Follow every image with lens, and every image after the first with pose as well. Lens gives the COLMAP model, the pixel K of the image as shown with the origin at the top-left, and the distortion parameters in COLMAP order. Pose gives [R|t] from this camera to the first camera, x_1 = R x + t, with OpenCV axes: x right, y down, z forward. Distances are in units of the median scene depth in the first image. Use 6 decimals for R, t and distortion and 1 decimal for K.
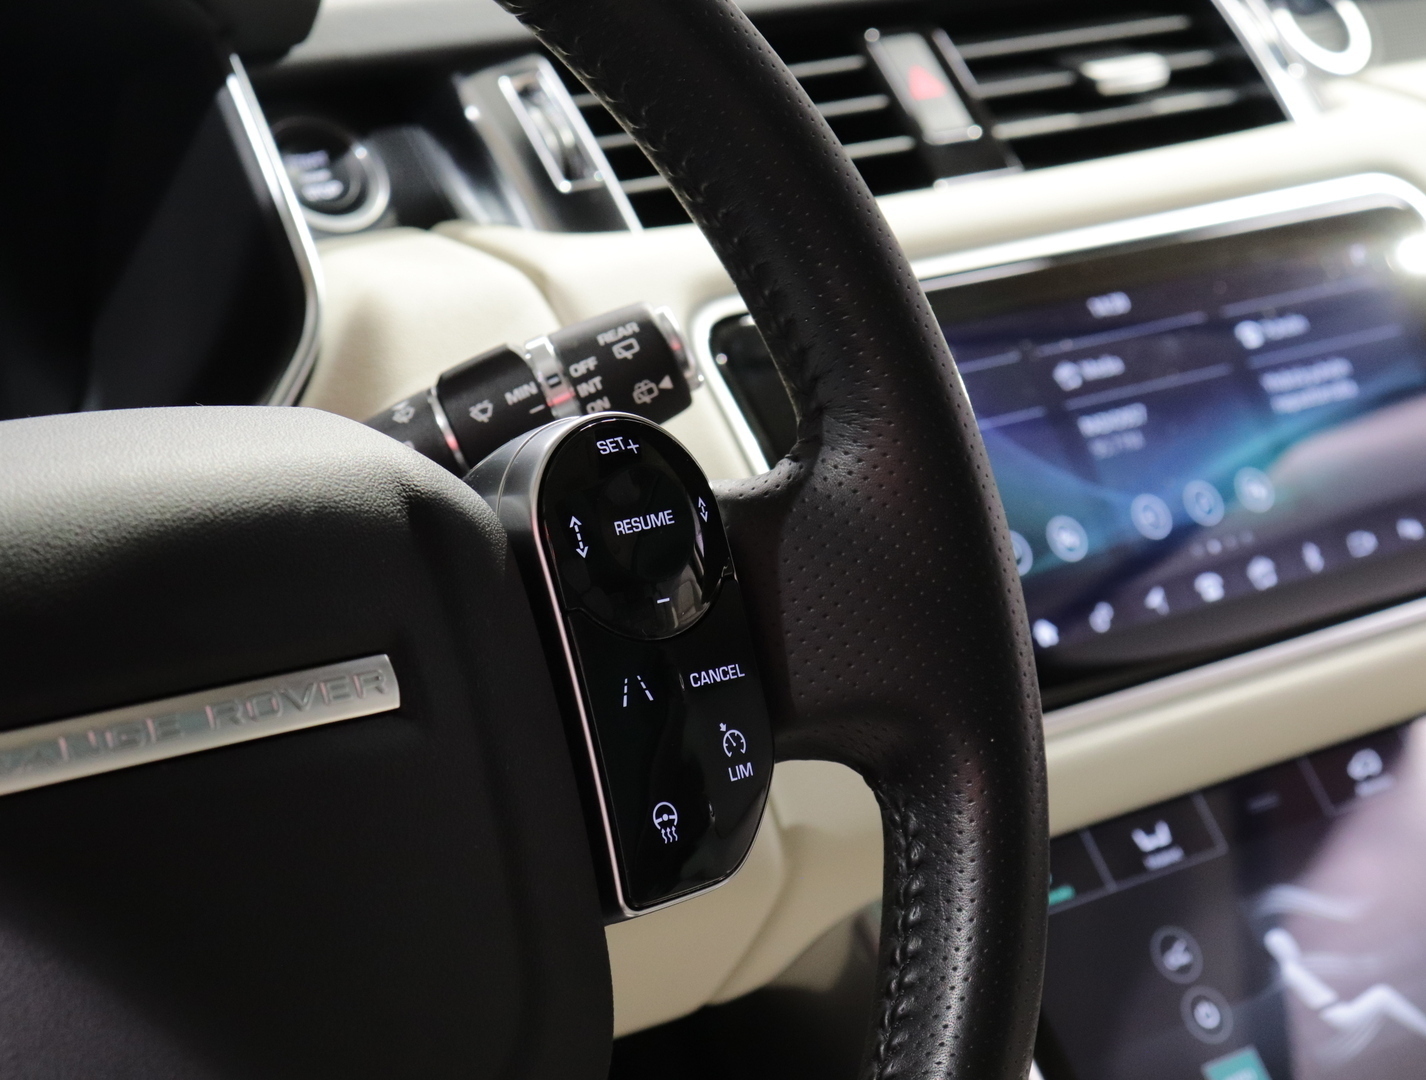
lens RADIAL K [[3594.8, 0, 711.1], [0, 3594.8, 539.6], [0, 0, 1]] dist [0.091404, 0.000000]
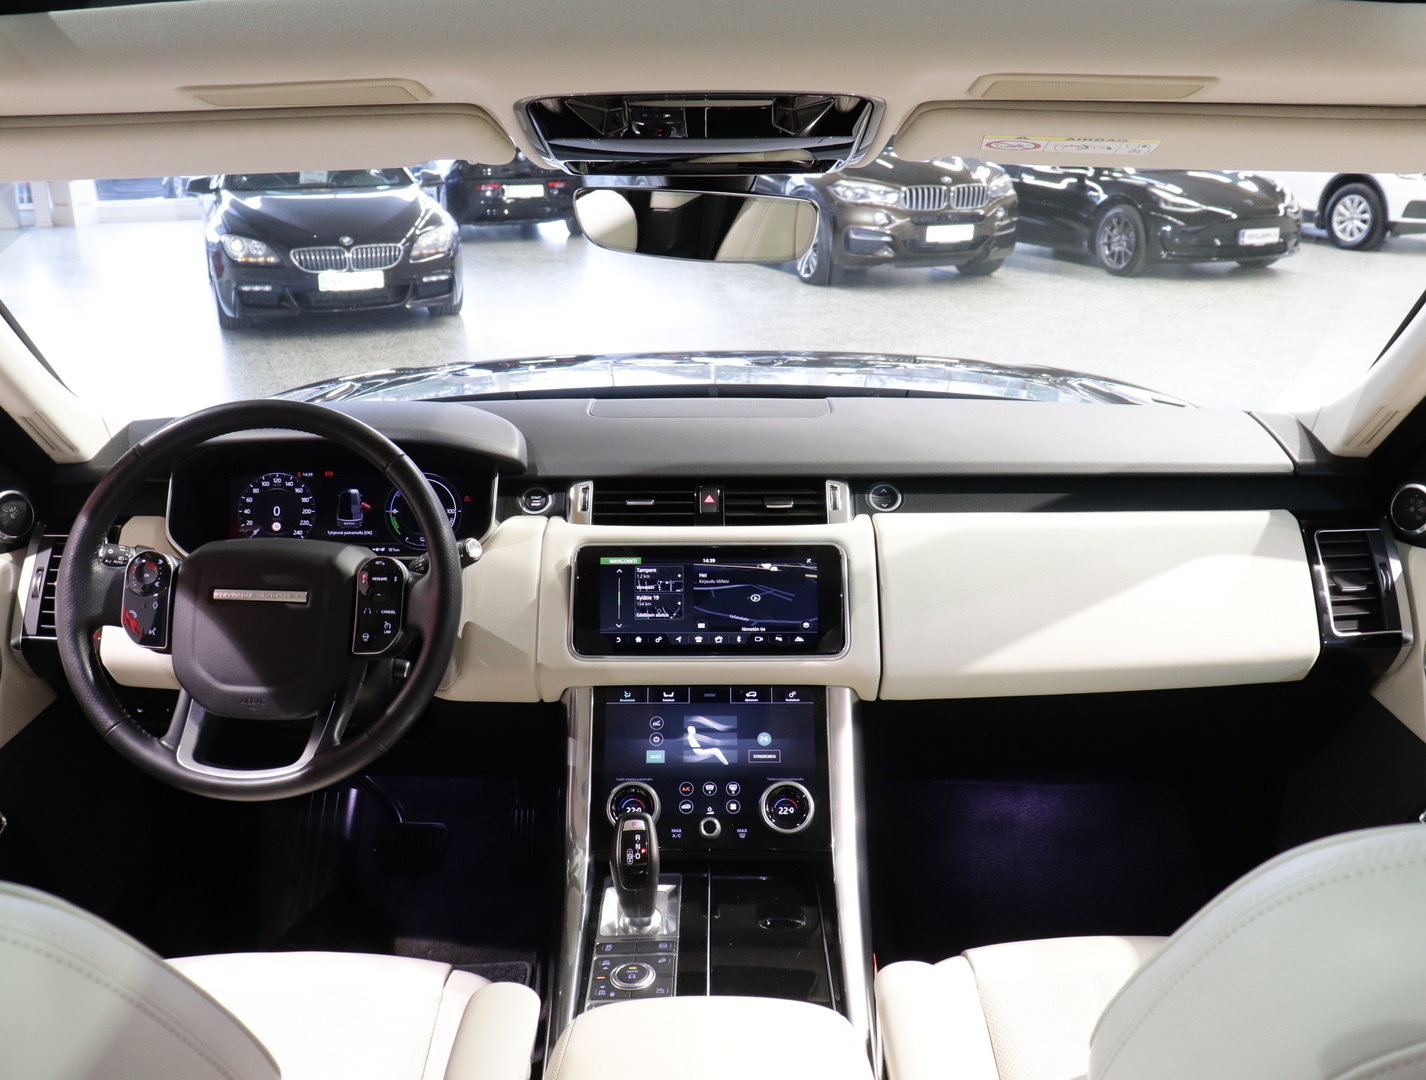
lens RADIAL K [[1217.0, 0, 713.8], [0, 1217.0, 550.7], [0, 0, 1]] dist [0.004266, -0.001177]
pose [[0.762142, 0.165810, -0.625817, 1.035341], [-0.178967, 0.982938, 0.042476, -0.147979], [0.622182, 0.079628, 0.778812, -0.027947]]
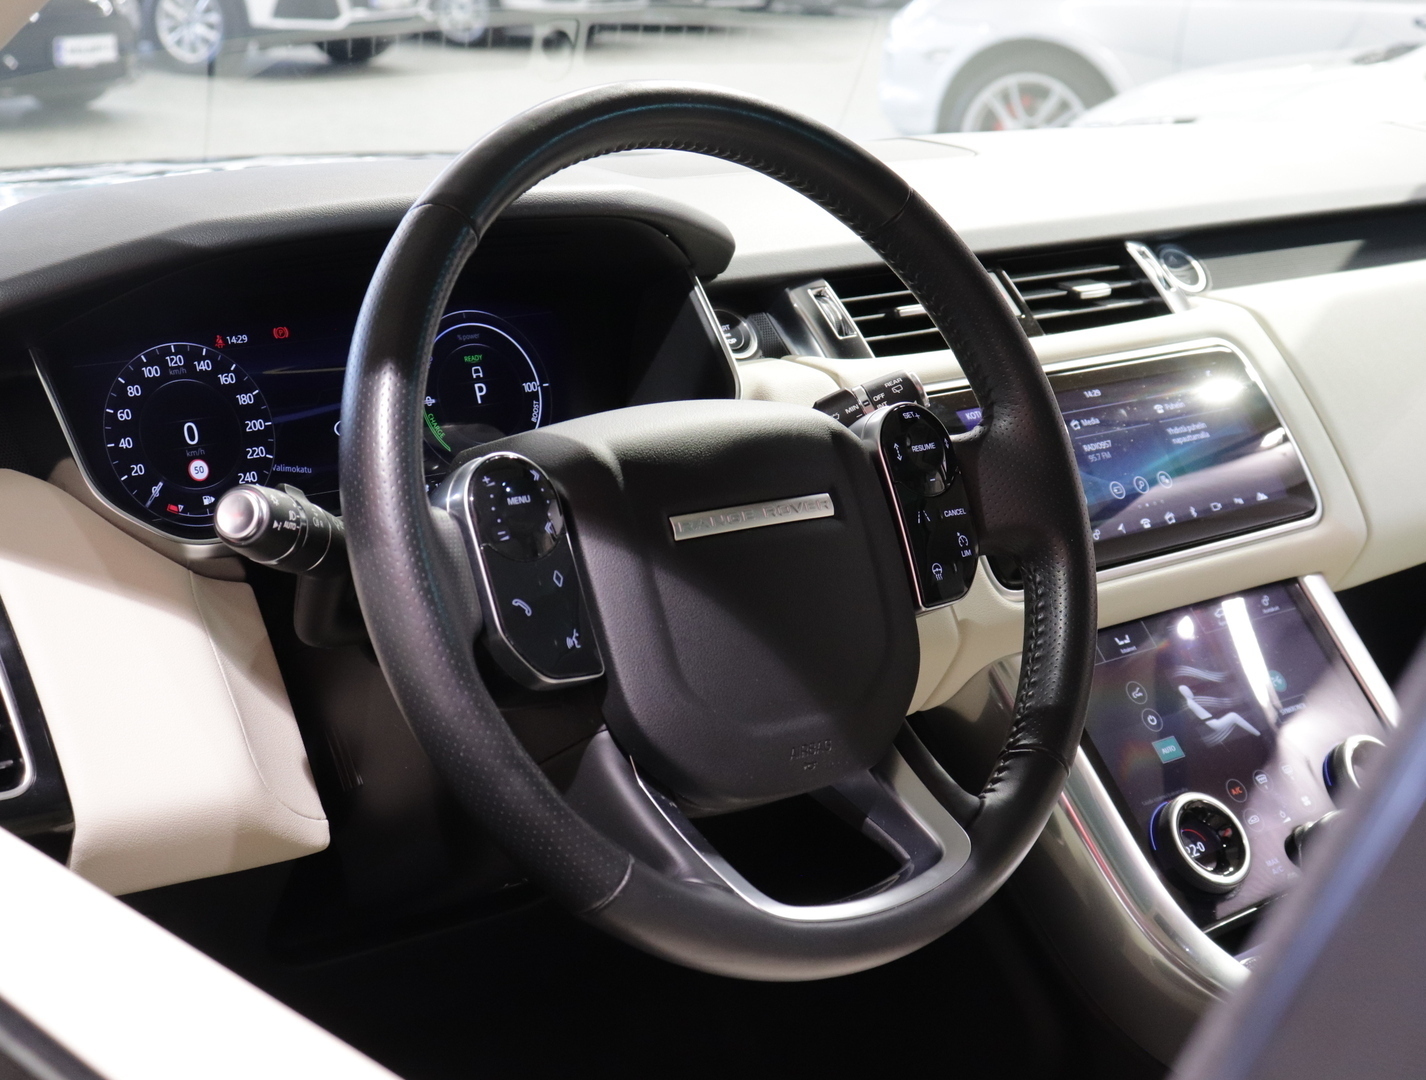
lens RADIAL K [[2285.4, 0, 714.5], [0, 2285.4, 539.0], [0, 0, 1]] dist [0.042775, 0.000000]
pose [[0.999606, -0.019905, -0.019802, -0.094503], [0.018682, 0.998015, -0.060137, 0.106204], [0.020959, 0.059744, 0.997994, -0.369478]]
